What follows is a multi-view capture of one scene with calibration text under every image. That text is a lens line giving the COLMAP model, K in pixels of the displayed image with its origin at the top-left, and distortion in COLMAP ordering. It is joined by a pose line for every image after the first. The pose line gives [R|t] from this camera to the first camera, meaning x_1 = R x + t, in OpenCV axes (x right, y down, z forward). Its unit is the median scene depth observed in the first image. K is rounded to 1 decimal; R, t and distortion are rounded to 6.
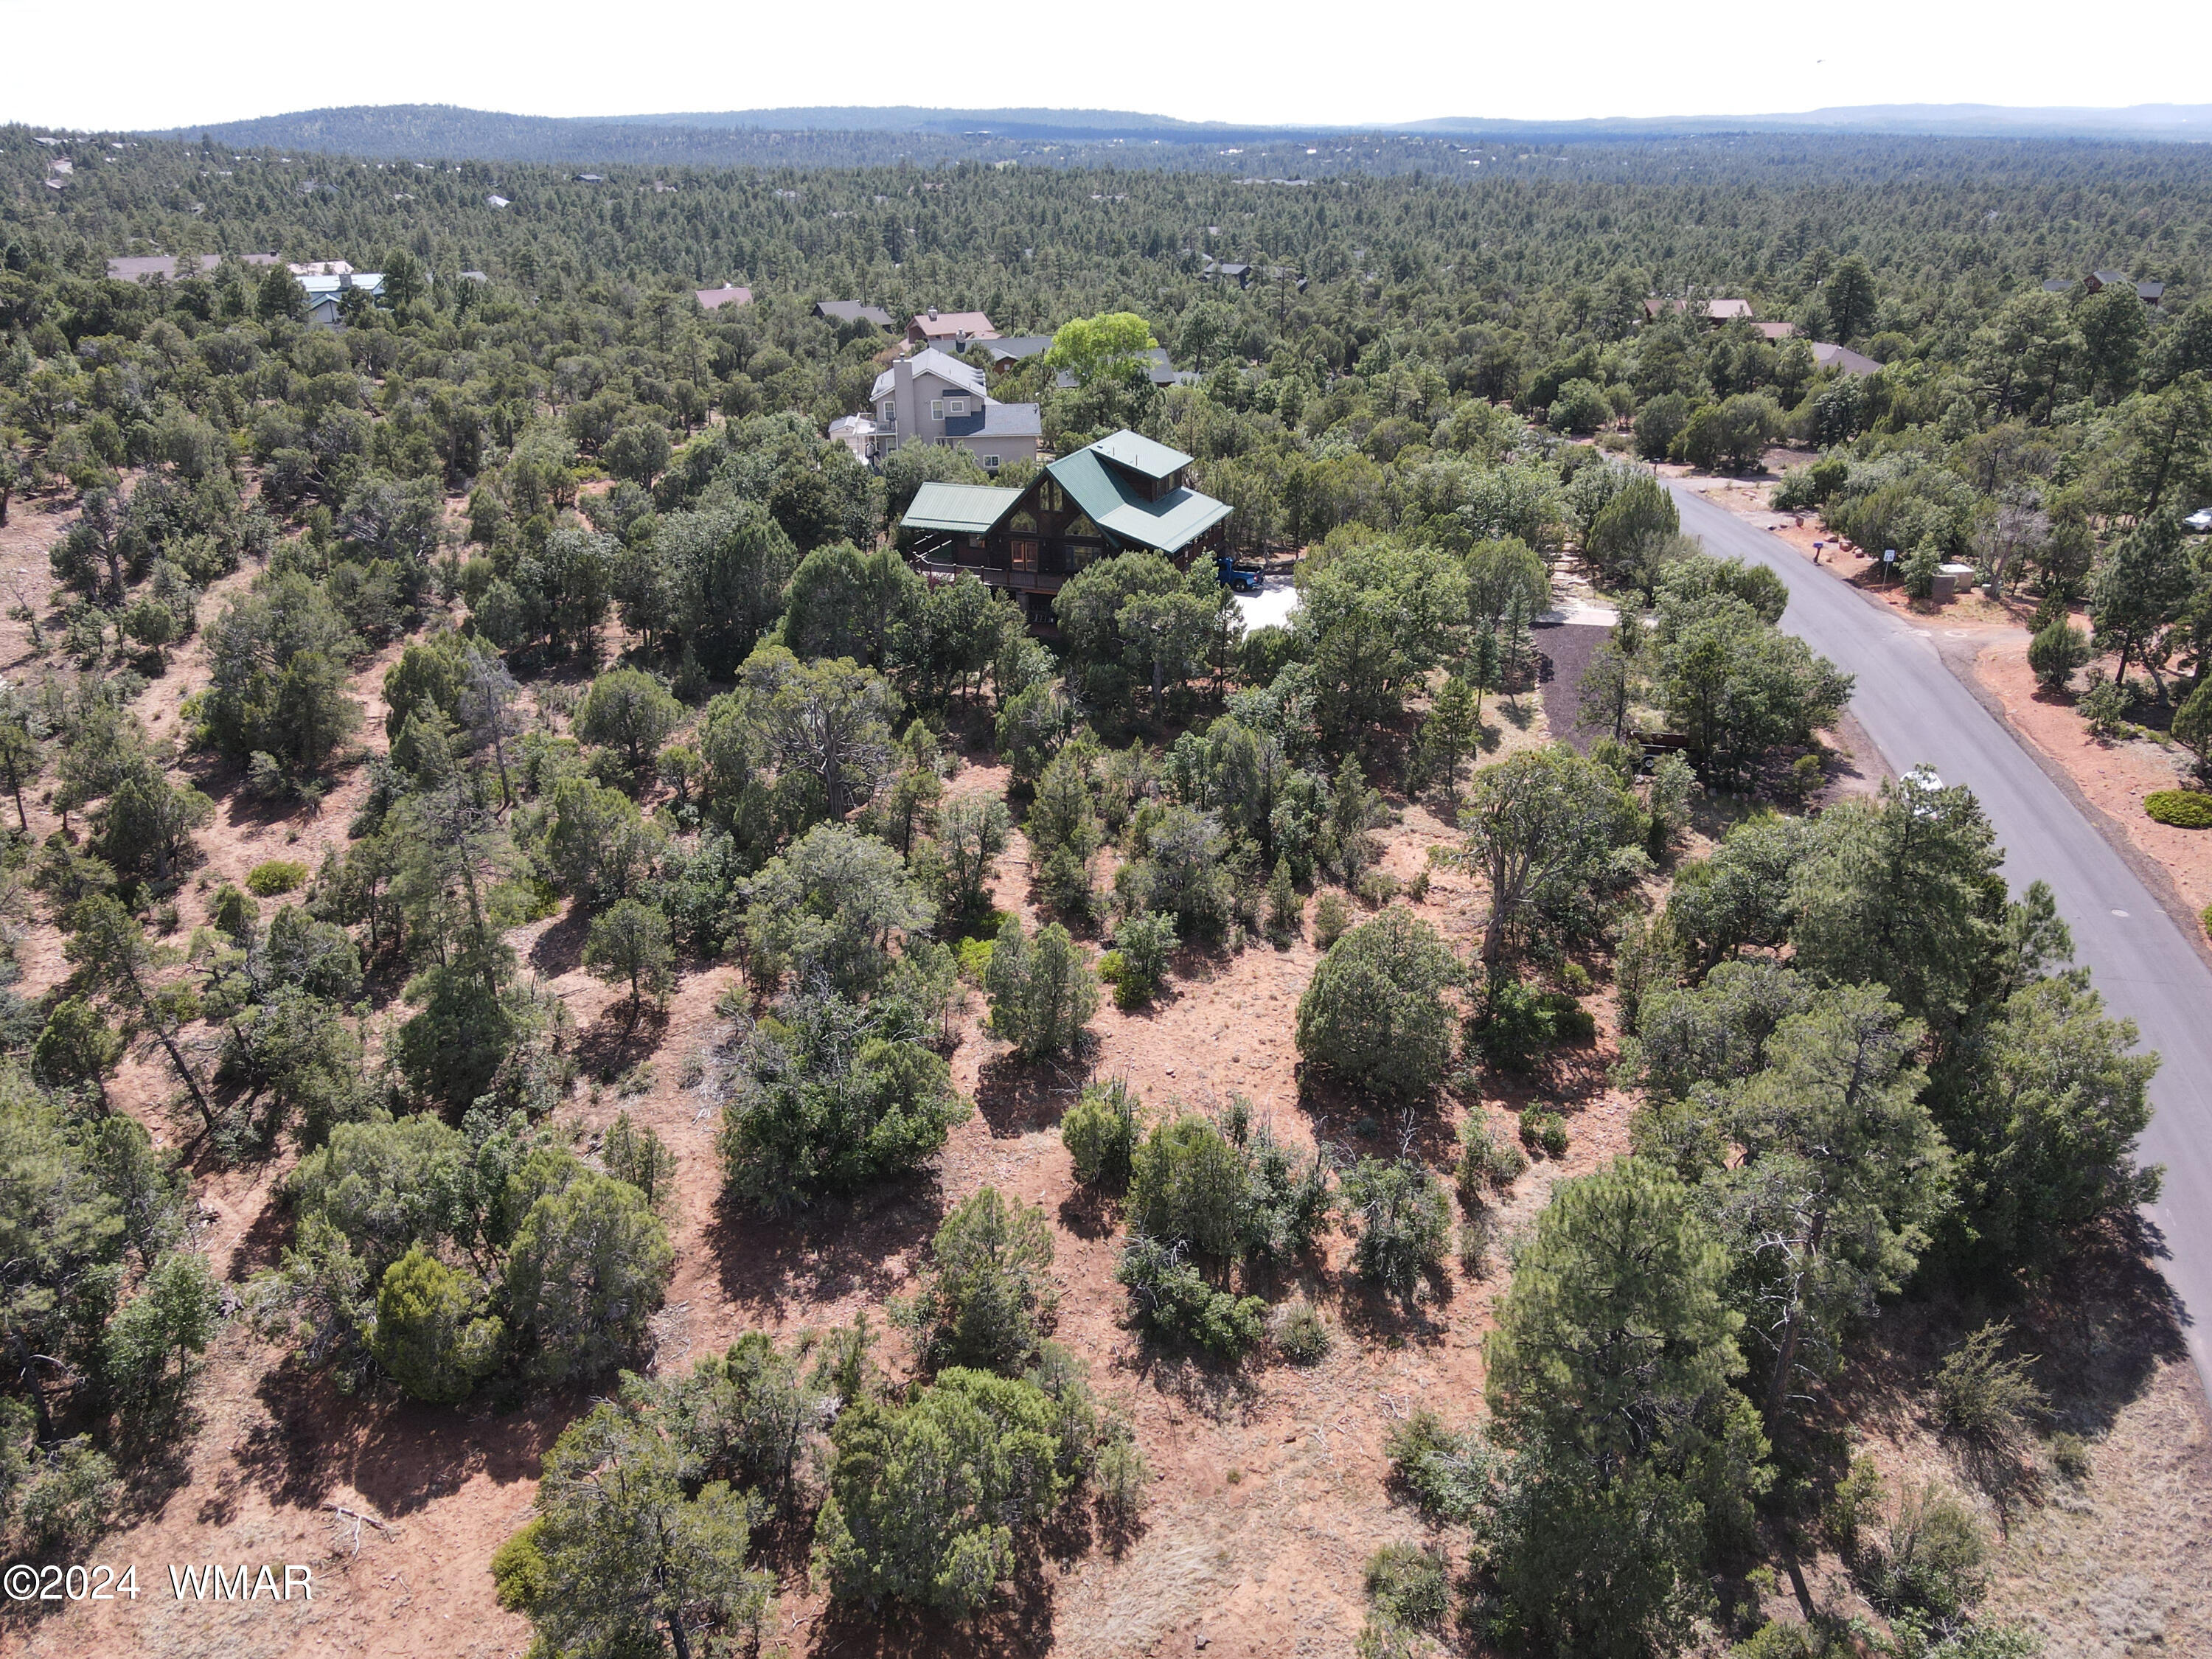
lens RADIAL K [[1552.4, 0, 1104.4], [0, 1552.4, 829.7], [0, 0, 1]] dist [-0.005028, 0.004799]
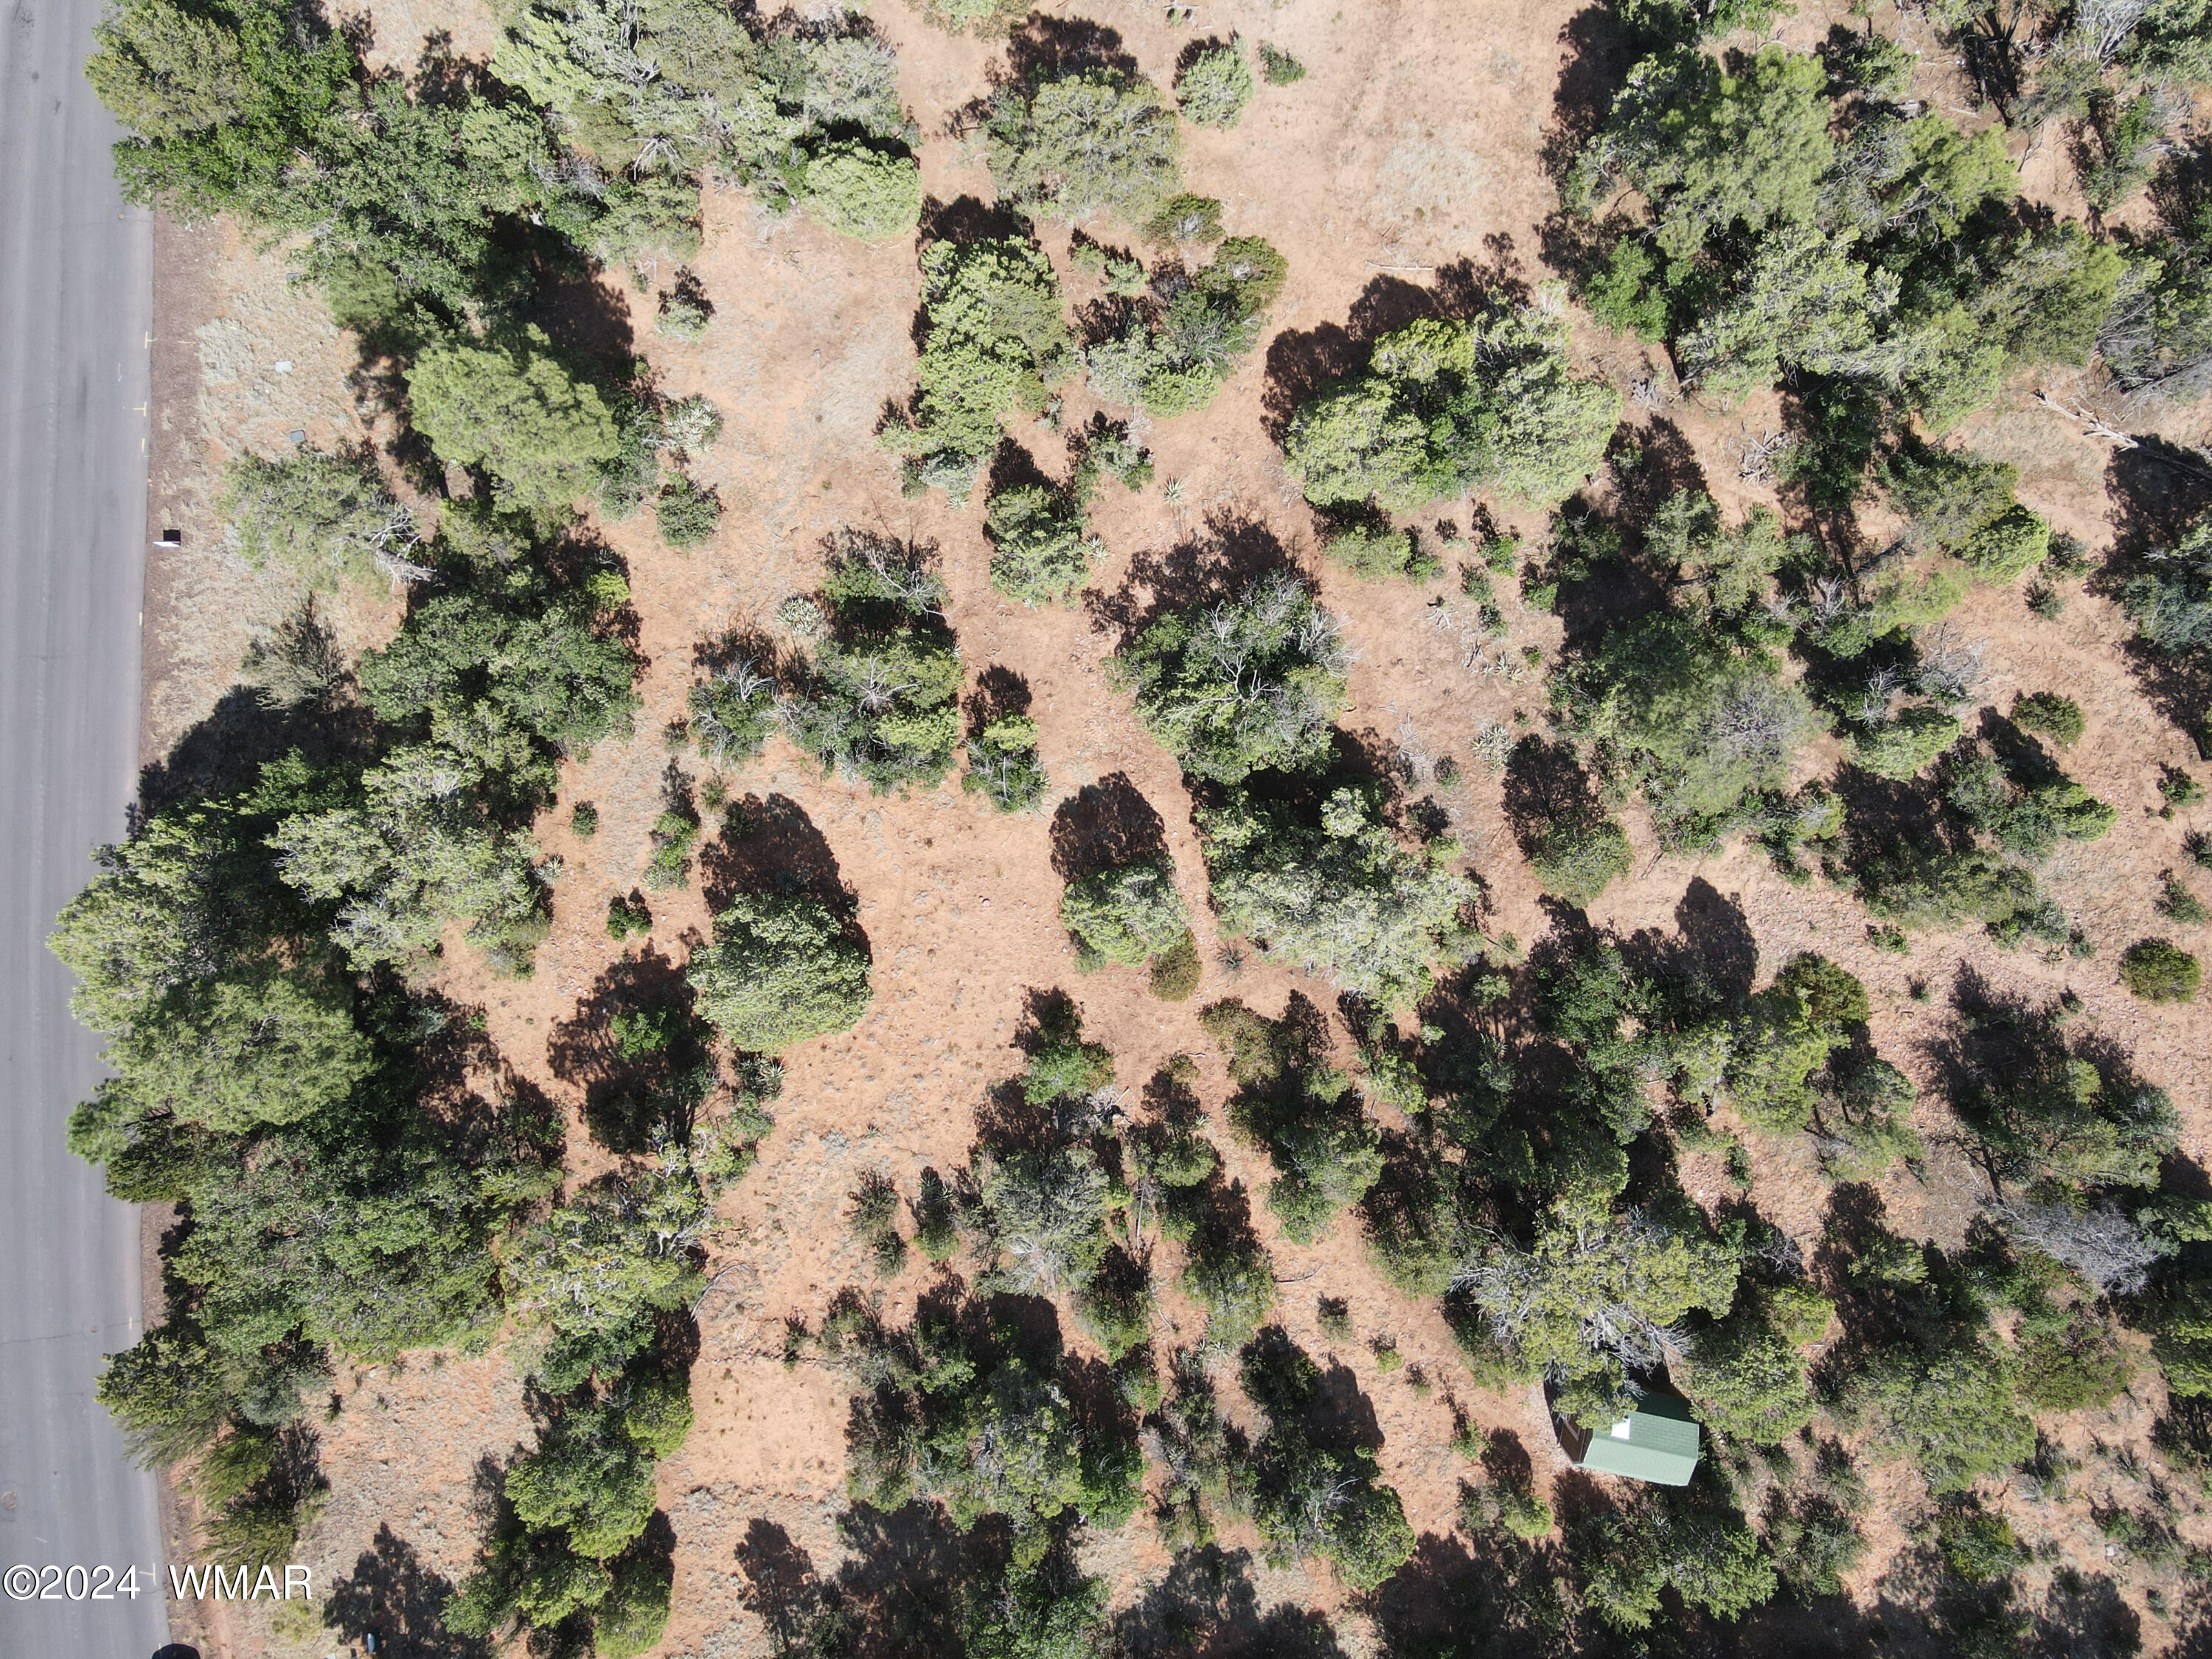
lens RADIAL K [[1552.4, 0, 1104.0], [0, 1552.4, 831.9], [0, 0, 1]] dist [-0.005028, 0.004799]
pose [[-0.952207, 0.305381, 0.006612, -0.061251], [-0.121687, -0.399109, 0.908793, -0.897360], [0.280167, 0.864555, 0.417196, 0.674054]]
